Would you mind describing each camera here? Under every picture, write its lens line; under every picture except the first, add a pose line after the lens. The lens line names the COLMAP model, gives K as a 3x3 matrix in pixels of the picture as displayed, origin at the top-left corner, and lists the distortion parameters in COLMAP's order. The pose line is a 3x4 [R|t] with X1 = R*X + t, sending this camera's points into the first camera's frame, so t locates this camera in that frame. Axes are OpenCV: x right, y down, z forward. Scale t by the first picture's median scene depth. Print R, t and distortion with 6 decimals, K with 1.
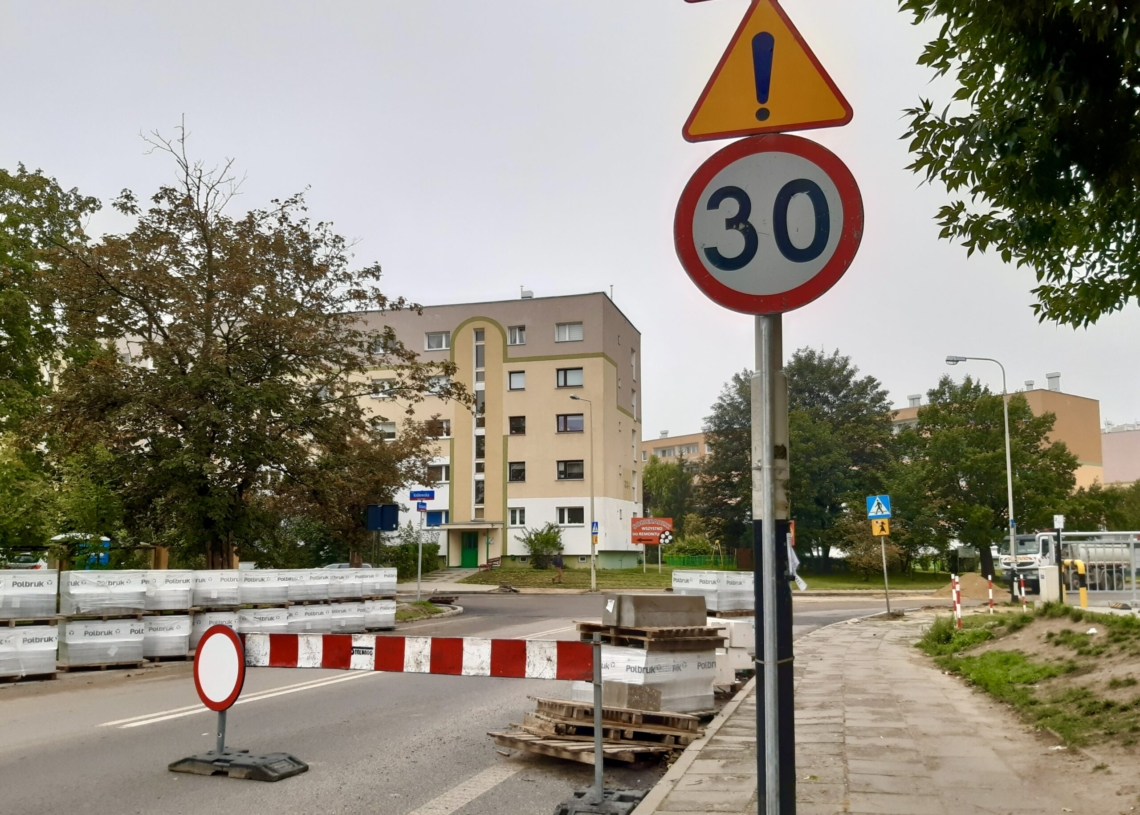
lens RADIAL K [[933.6, 0, 578.9], [0, 933.6, 466.3], [0, 0, 1]] dist [0.095899, -0.216298]
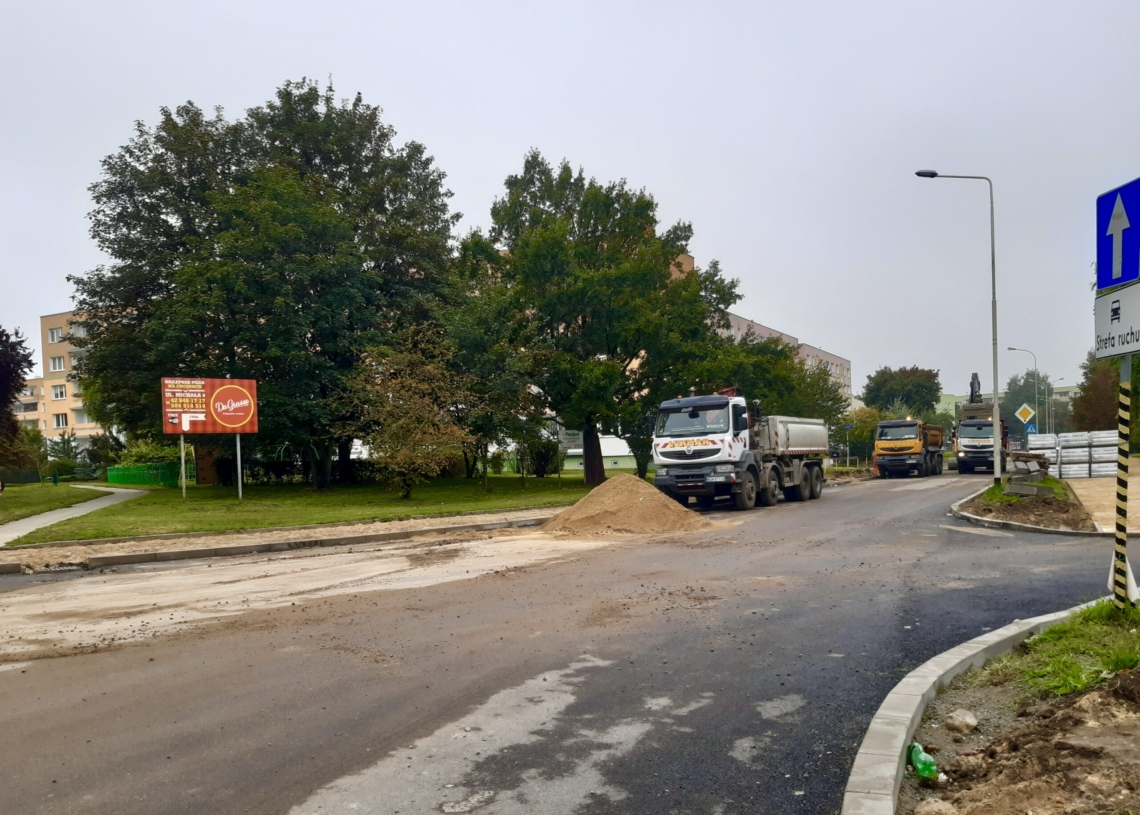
lens RADIAL K [[933.6, 0, 578.9], [0, 933.6, 466.3], [0, 0, 1]] dist [0.095899, -0.216298]
pose [[0.894596, -0.030099, 0.445860, 0.602321], [-0.012301, 0.995692, 0.091899, 0.209731], [-0.446706, -0.087697, 0.890372, 1.869093]]
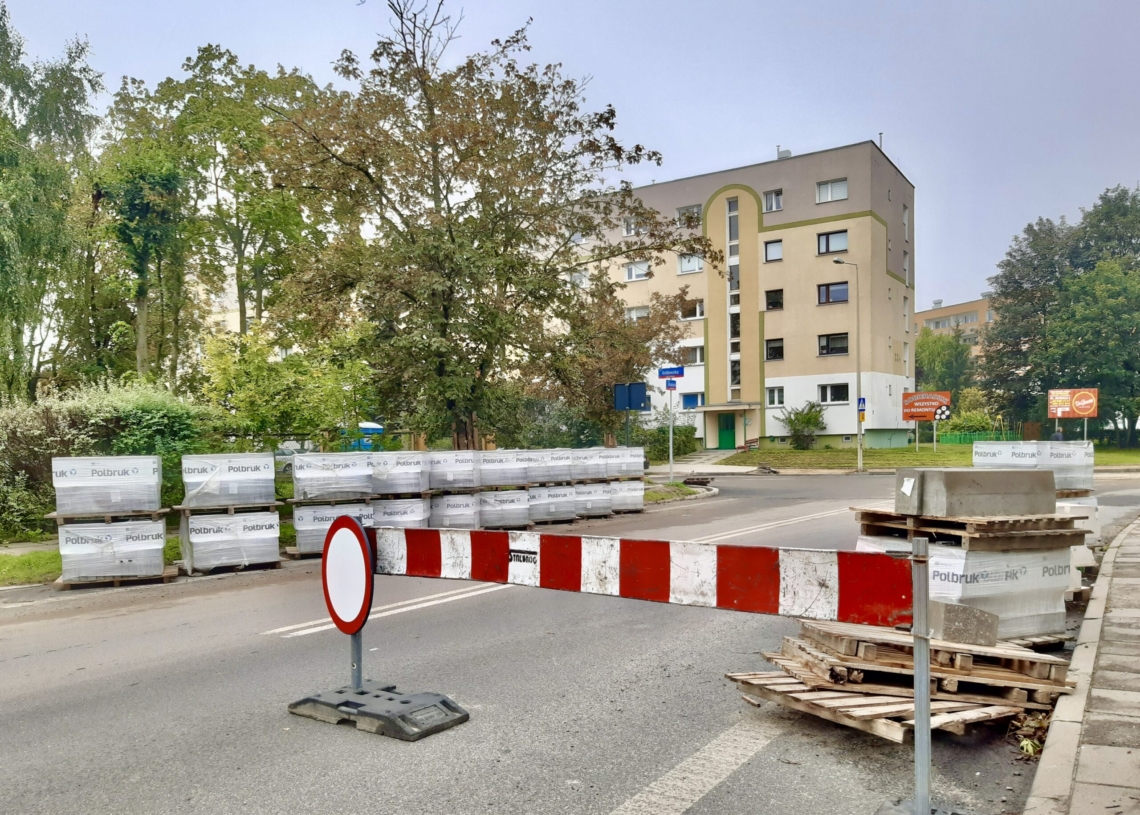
lens RADIAL K [[907.4, 0, 595.0], [0, 907.4, 474.2], [0, 0, 1]] dist [0.214379, -0.376310]
pose [[0.965629, -0.011865, -0.259652, -0.004464], [0.046362, 0.990800, 0.127142, 0.016507], [0.255755, -0.134810, 0.957296, 0.111699]]
